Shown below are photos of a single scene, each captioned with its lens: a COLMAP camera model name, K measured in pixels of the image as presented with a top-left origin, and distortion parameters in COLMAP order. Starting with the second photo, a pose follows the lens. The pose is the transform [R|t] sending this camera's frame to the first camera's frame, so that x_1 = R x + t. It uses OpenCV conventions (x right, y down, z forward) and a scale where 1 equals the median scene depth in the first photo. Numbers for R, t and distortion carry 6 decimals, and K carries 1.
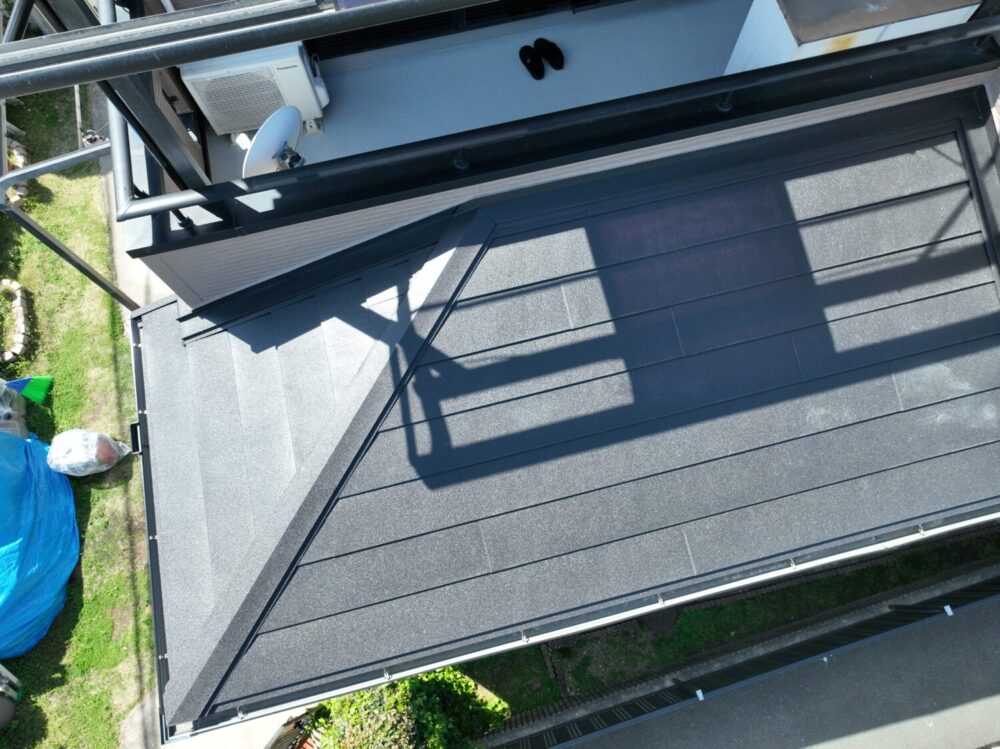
lens RADIAL K [[705.8, 0, 500.0], [0, 705.8, 374.5], [0, 0, 1]] dist [0.015278, 0.002447]
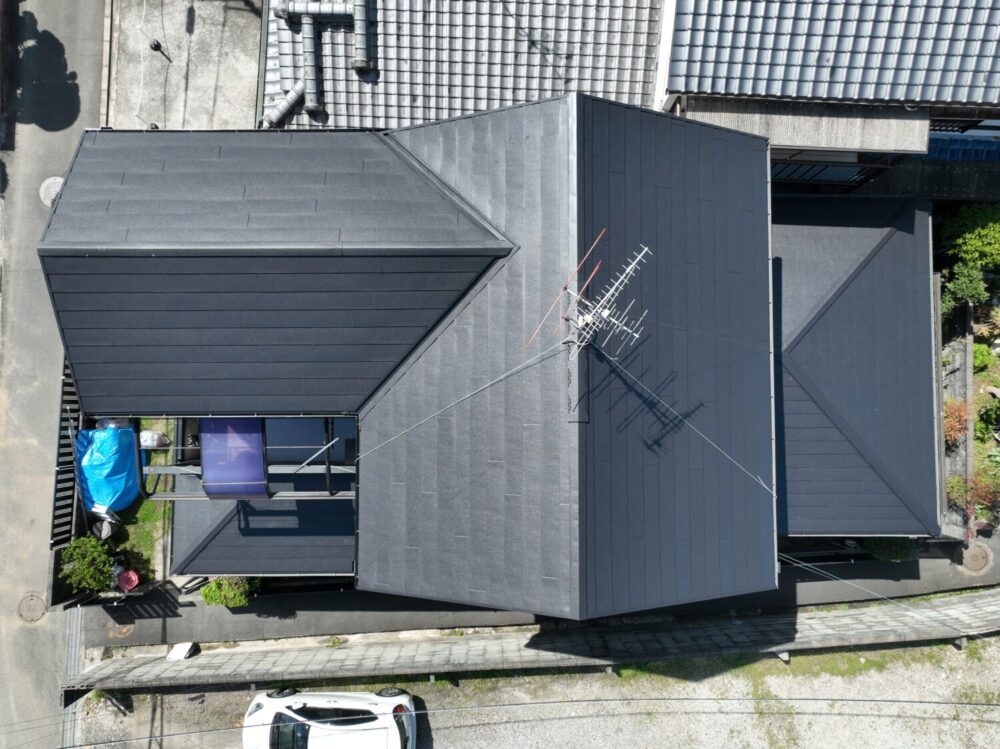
lens RADIAL K [[693.9, 0, 478.6], [0, 693.9, 376.8], [0, 0, 1]] dist [0.040241, -0.000149]
pose [[0.970852, 0.238658, -0.022098, 0.578640], [-0.224415, 0.937530, 0.265847, -1.100263], [0.084164, -0.253139, 0.963762, -1.327868]]
